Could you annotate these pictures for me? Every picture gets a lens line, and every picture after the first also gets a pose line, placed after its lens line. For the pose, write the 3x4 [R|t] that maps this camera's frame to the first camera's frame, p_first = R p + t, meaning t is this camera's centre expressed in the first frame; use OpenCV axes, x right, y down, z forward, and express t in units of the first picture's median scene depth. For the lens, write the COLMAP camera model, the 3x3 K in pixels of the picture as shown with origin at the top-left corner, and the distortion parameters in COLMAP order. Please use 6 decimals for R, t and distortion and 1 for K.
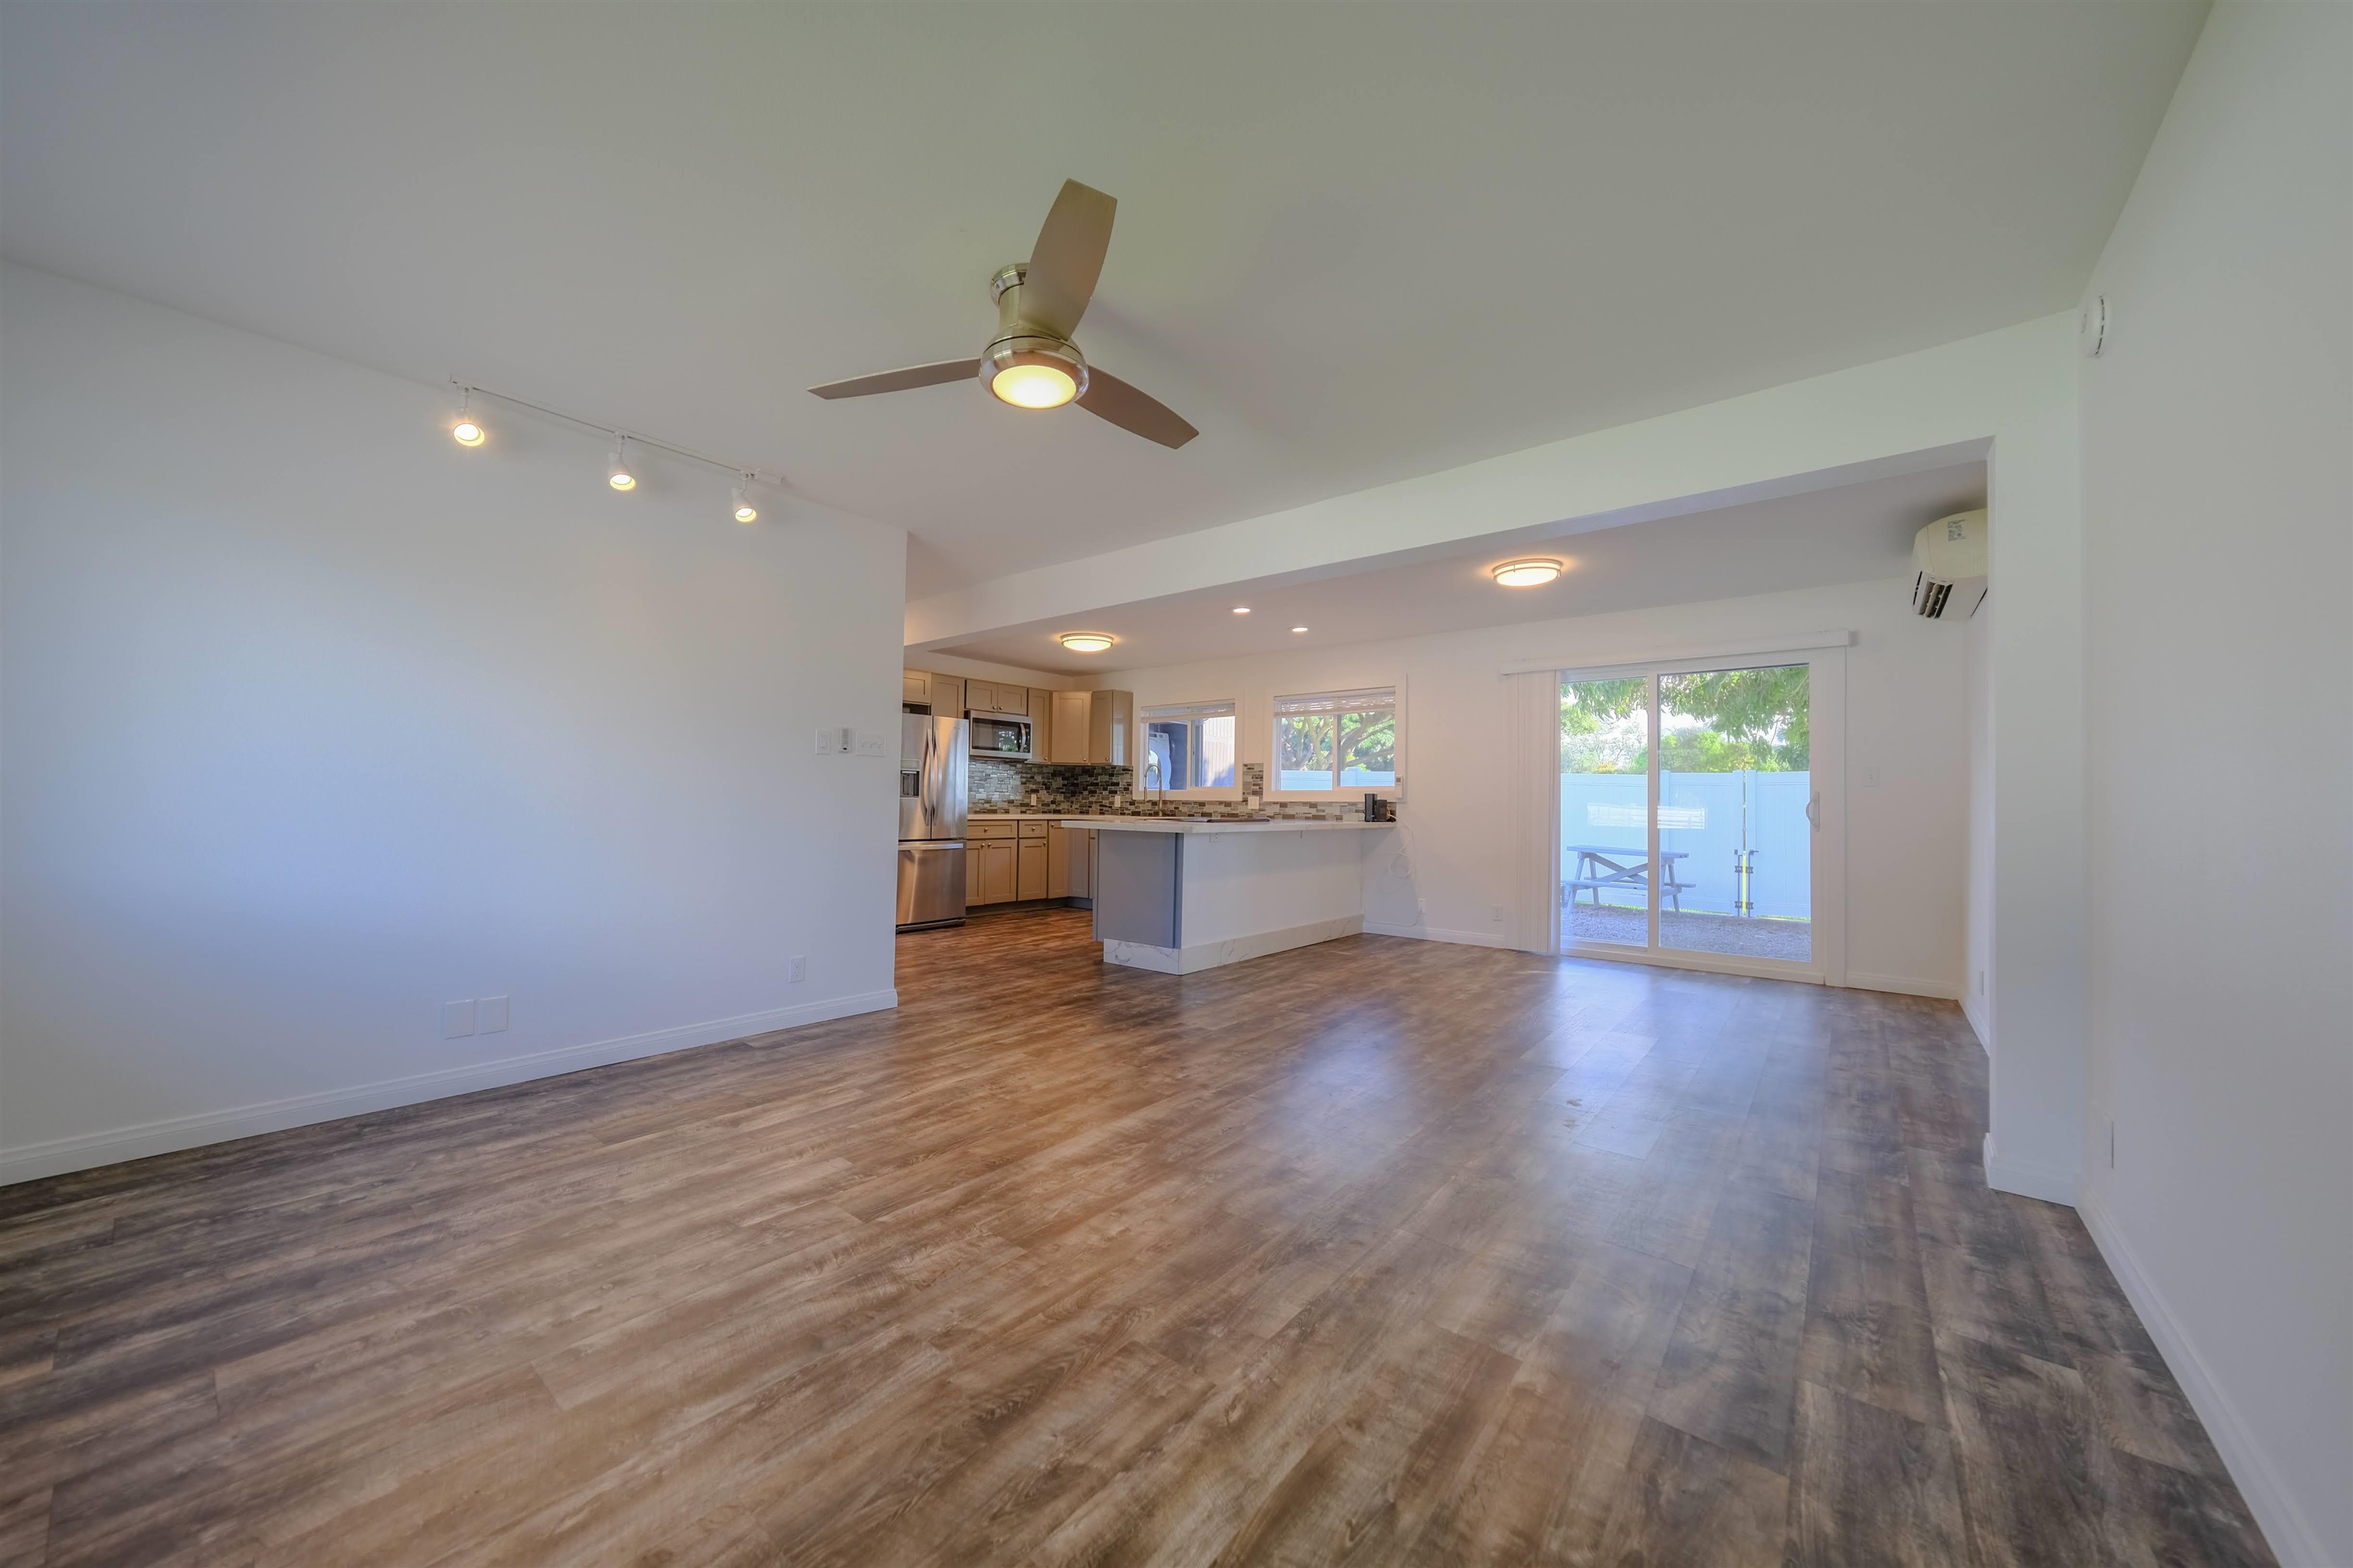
lens RADIAL K [[839.2, 0, 1150.3], [0, 839.2, 785.8], [0, 0, 1]] dist [-0.009327, 0.005138]
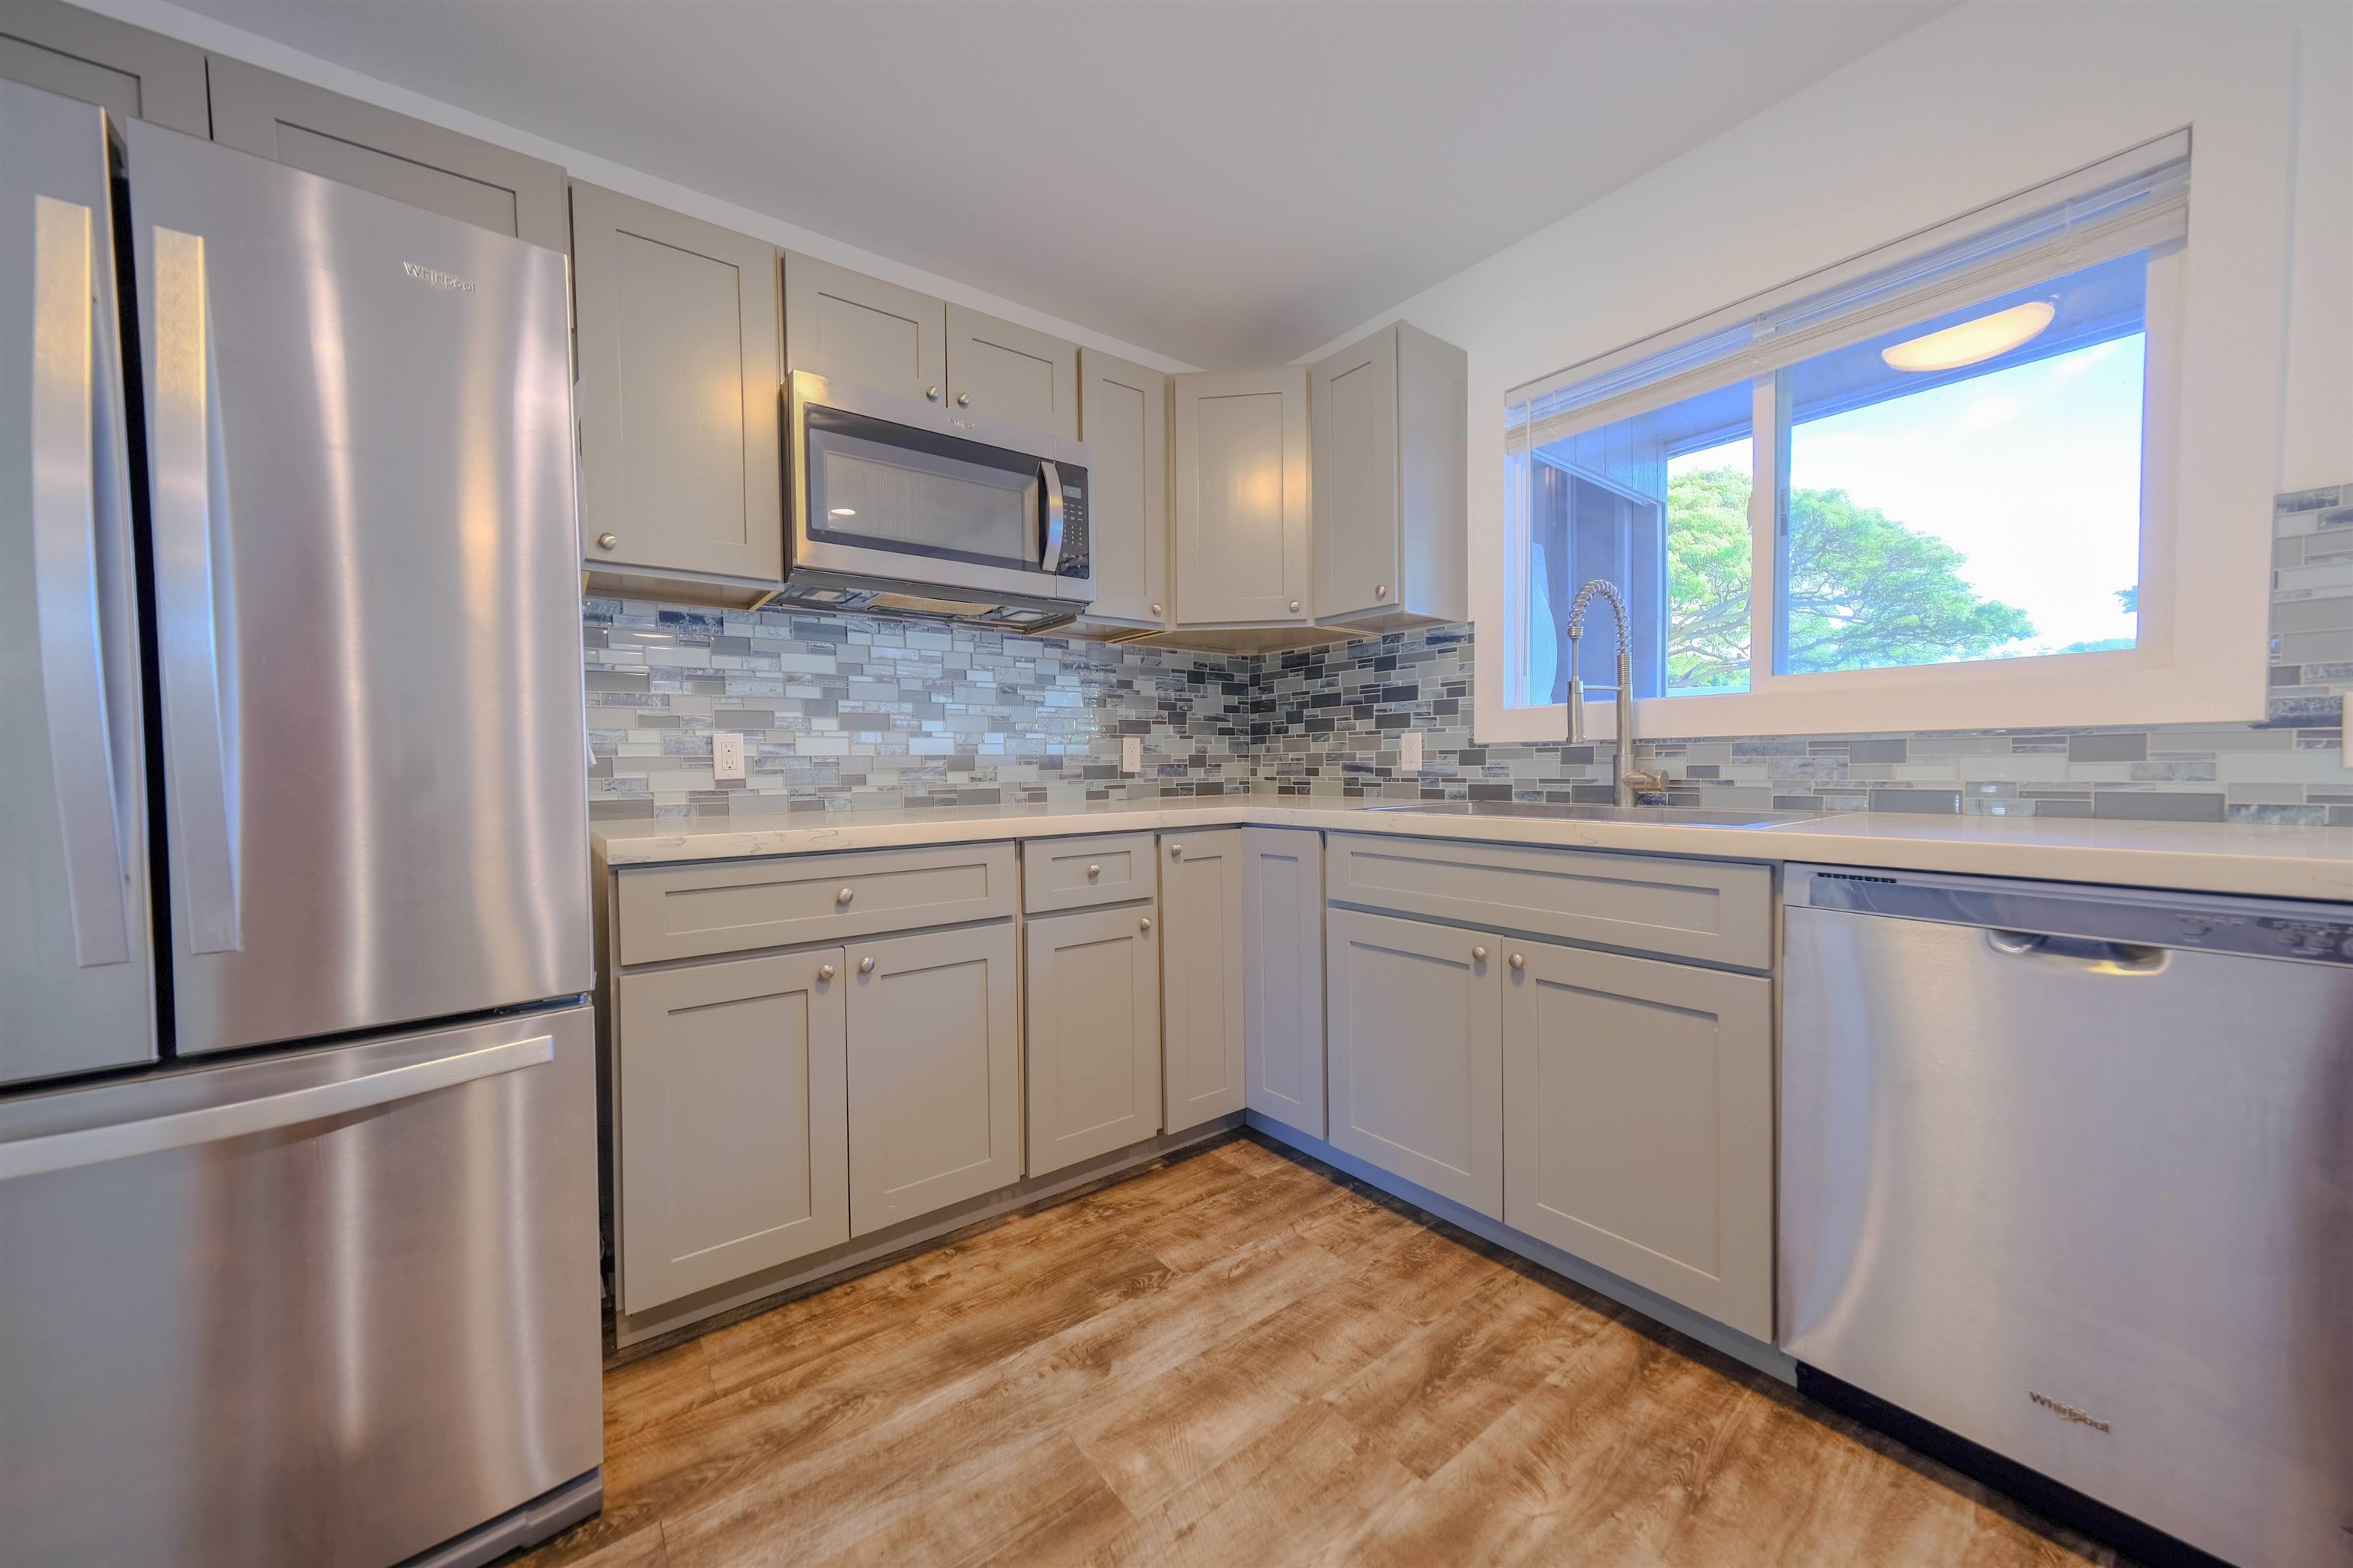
lens RADIAL K [[839.2, 0, 1150.3], [0, 839.2, 785.8], [0, 0, 1]] dist [-0.009327, 0.005138]
pose [[0.973054, -0.020514, -0.229664, -0.080259], [0.031345, 0.998557, 0.043615, 0.019620], [0.228437, -0.049638, 0.972292, 0.927780]]
